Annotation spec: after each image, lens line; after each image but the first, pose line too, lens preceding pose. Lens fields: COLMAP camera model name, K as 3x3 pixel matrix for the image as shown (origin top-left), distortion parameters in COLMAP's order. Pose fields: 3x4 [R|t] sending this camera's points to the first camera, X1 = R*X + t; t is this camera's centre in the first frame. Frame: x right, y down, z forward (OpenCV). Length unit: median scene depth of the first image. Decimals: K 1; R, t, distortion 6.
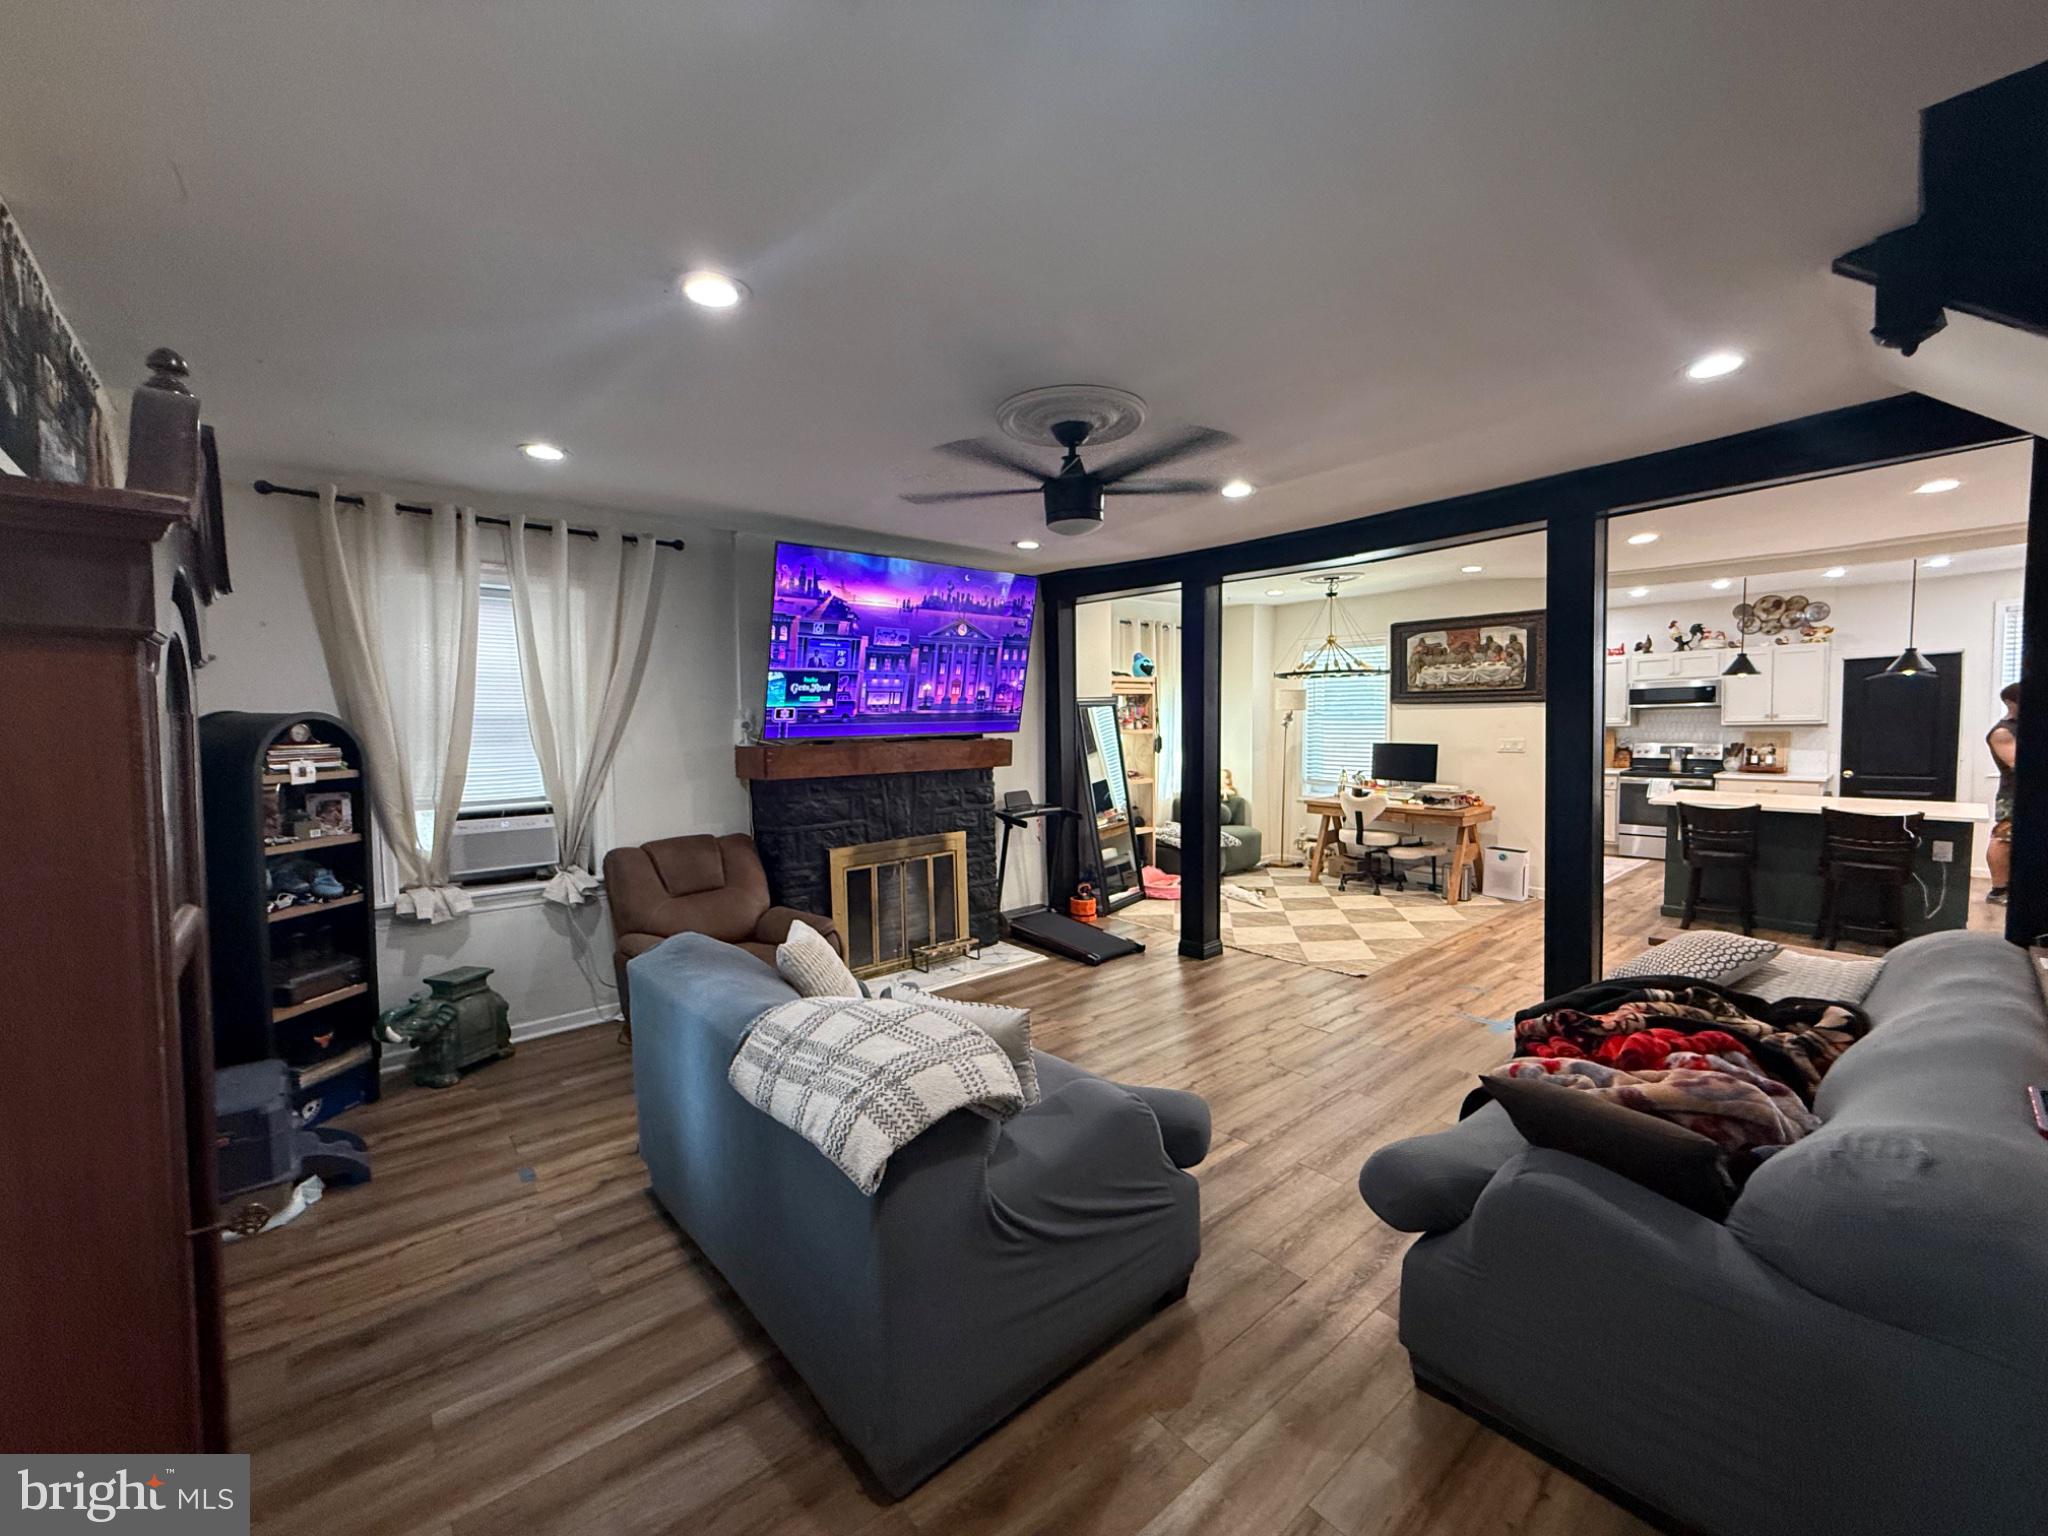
lens RADIAL K [[818.3, 0, 1014.9], [0, 818.3, 771.5], [0, 0, 1]] dist [-0.001447, -0.000301]
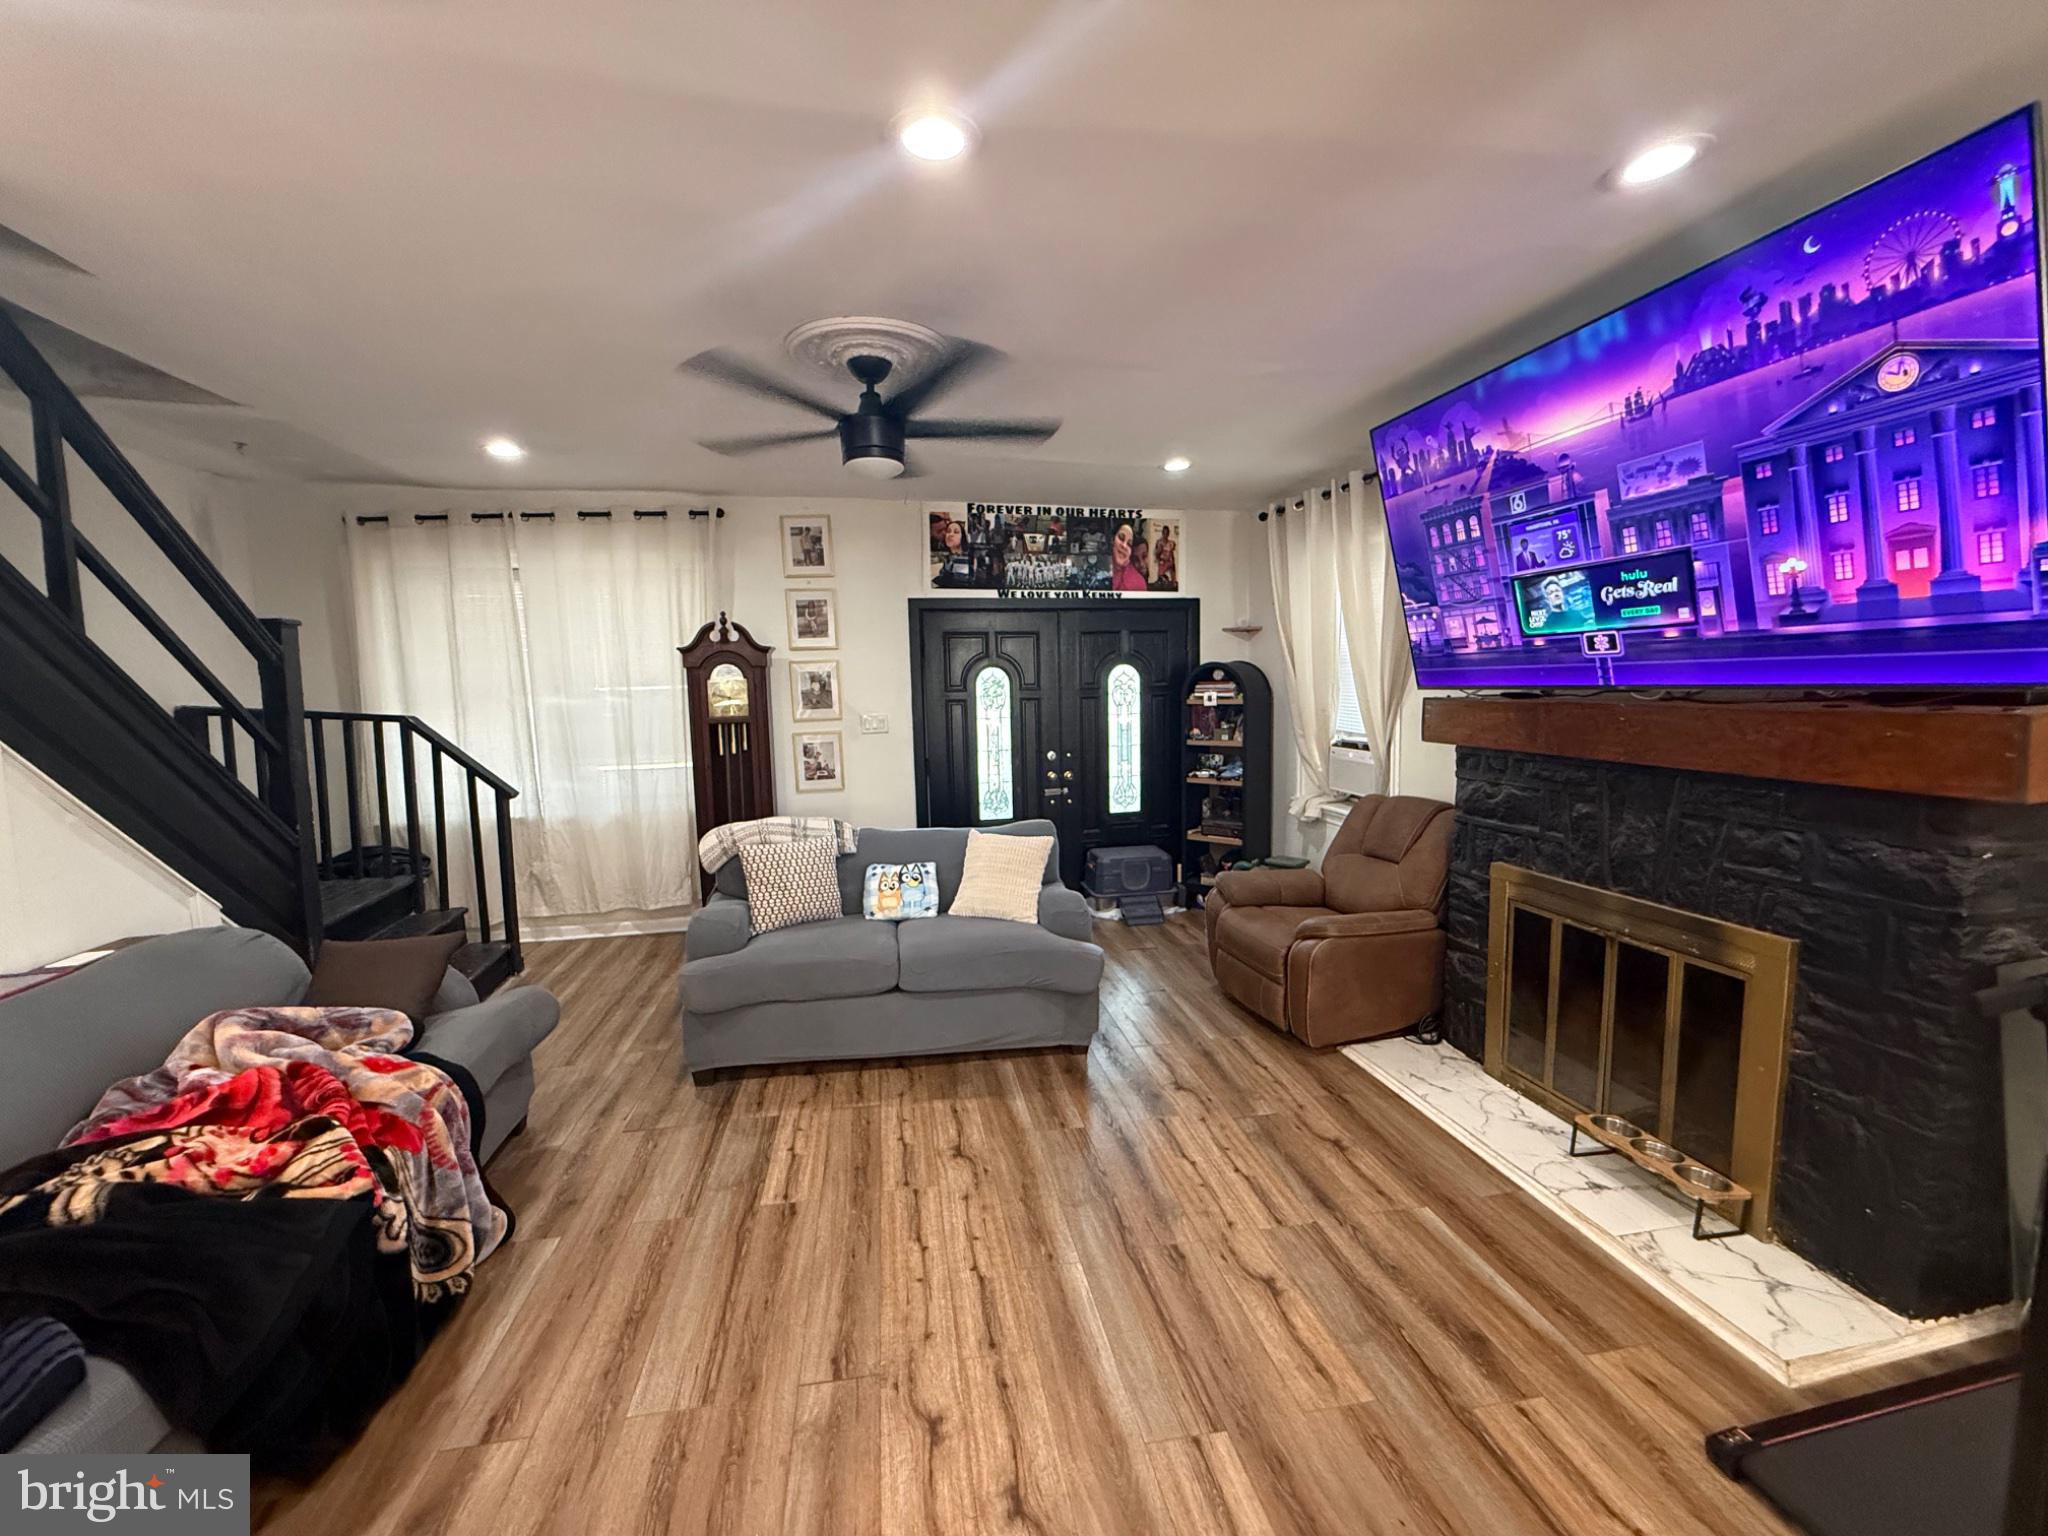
lens RADIAL K [[818.3, 0, 1014.1], [0, 818.3, 780.8], [0, 0, 1]] dist [-0.001447, -0.000301]
pose [[-0.494075, 0.128054, -0.859937, 0.365311], [-0.025988, 0.986477, 0.161828, -0.043930], [0.869031, 0.102303, -0.484066, 0.719432]]
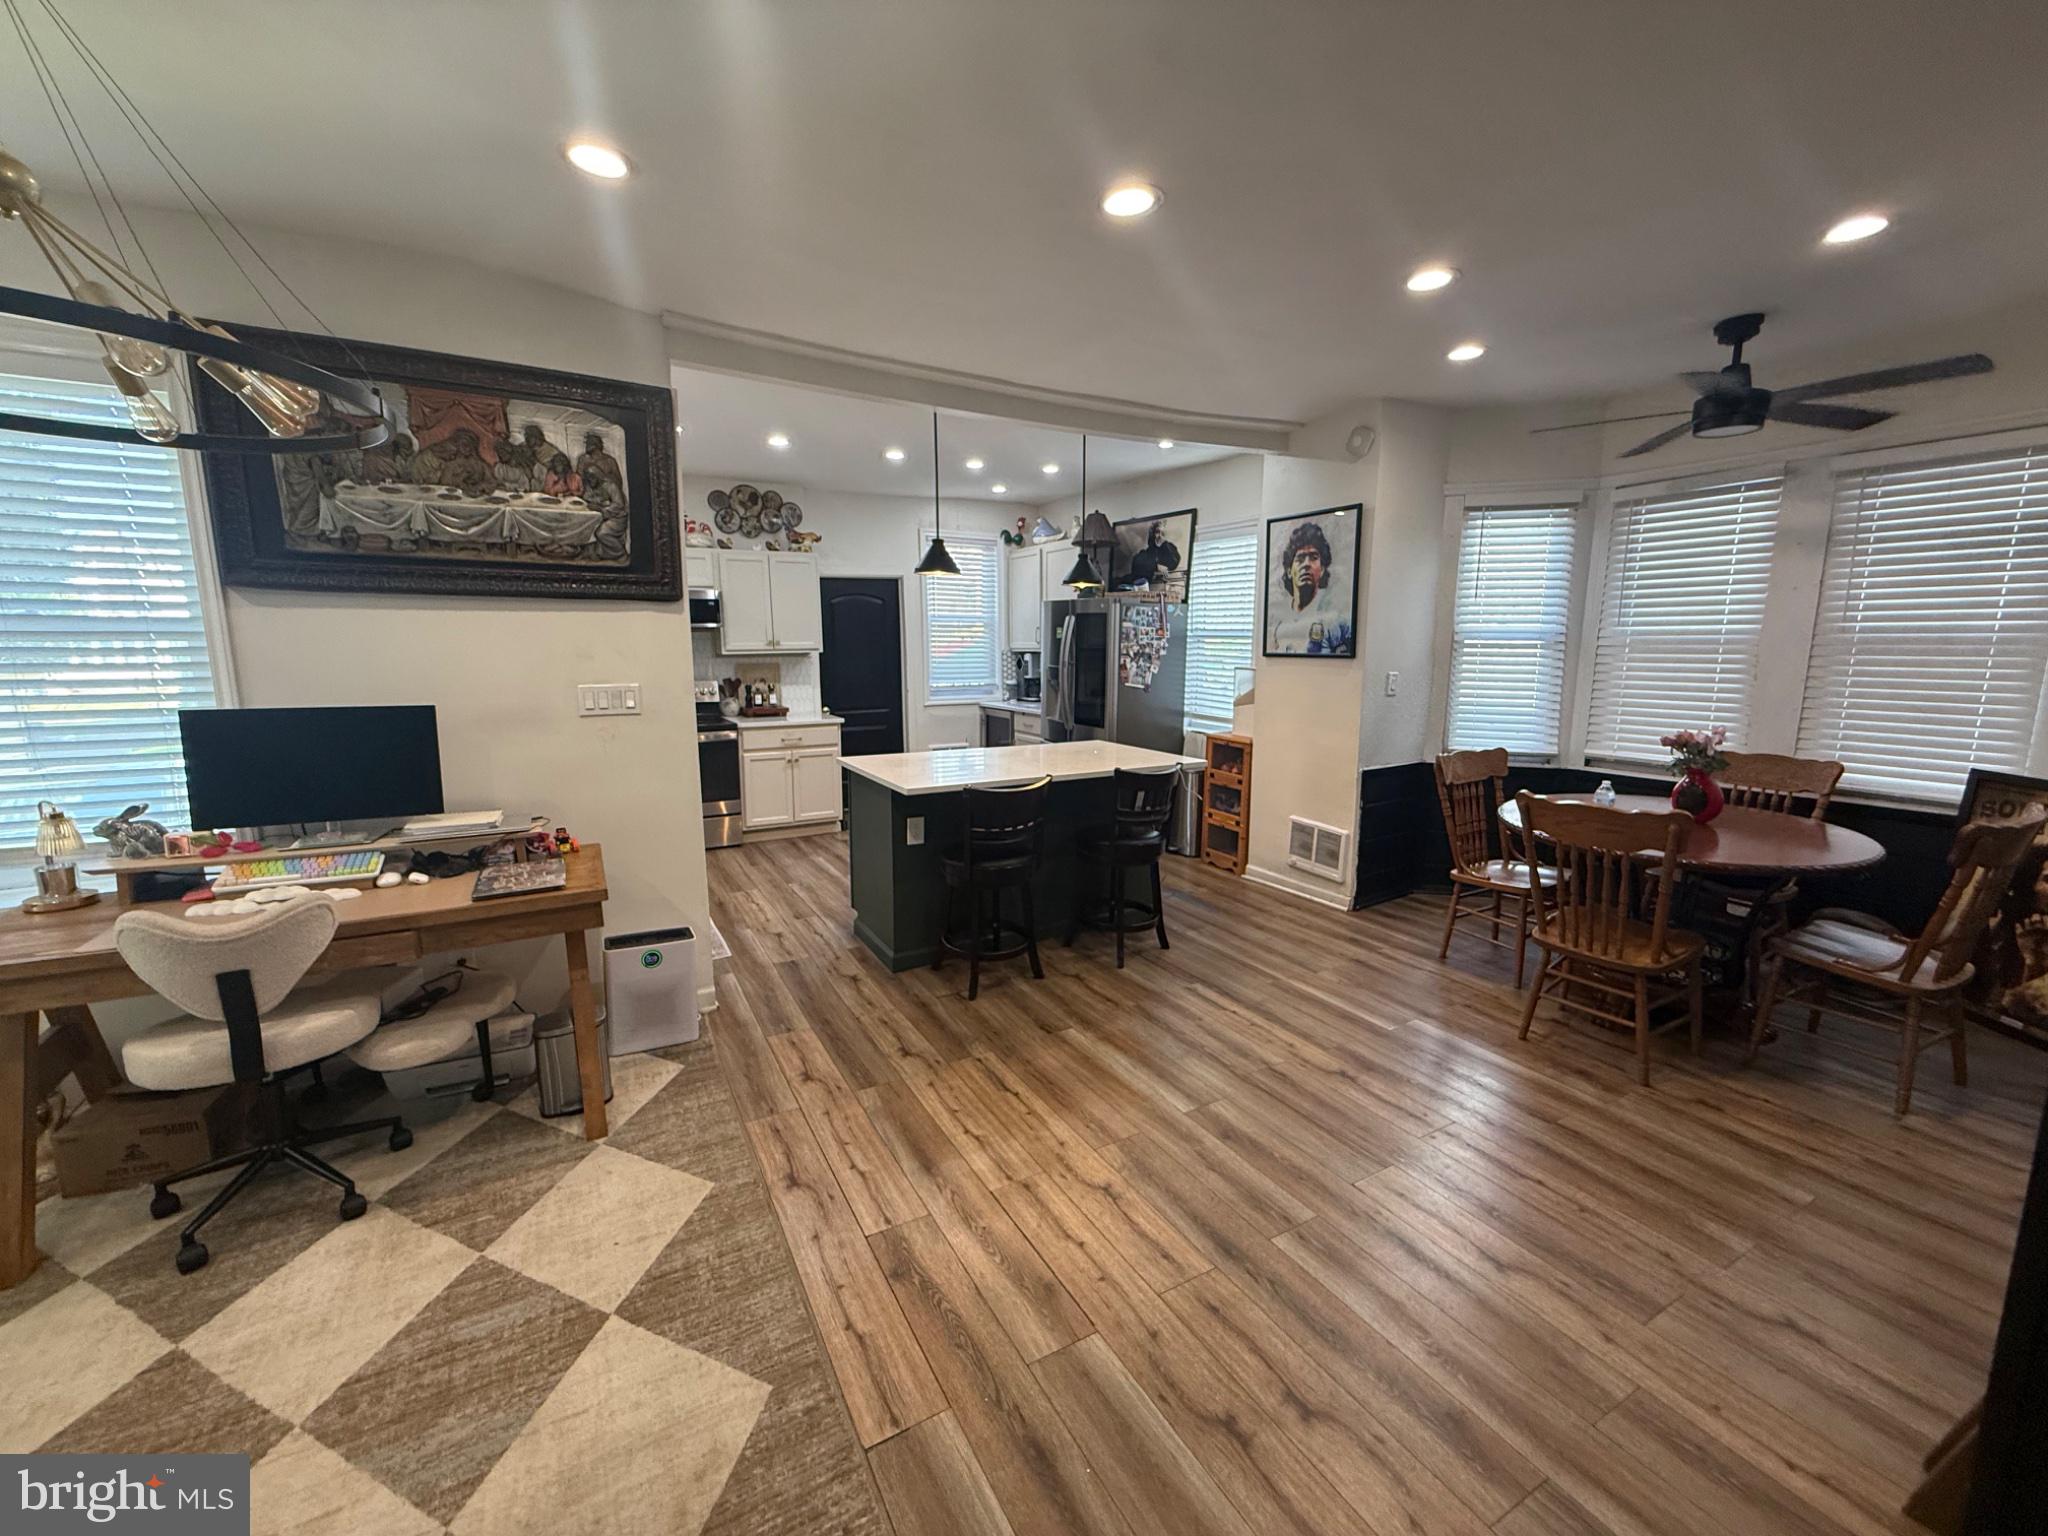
lens RADIAL K [[818.3, 0, 1020.7], [0, 818.3, 768.0], [0, 0, 1]] dist [-0.001447, -0.000301]
pose [[0.188704, -0.131623, 0.973173, 0.231854], [0.057349, 0.990763, 0.122882, -0.038492], [-0.980358, 0.032623, 0.194509, 0.741696]]
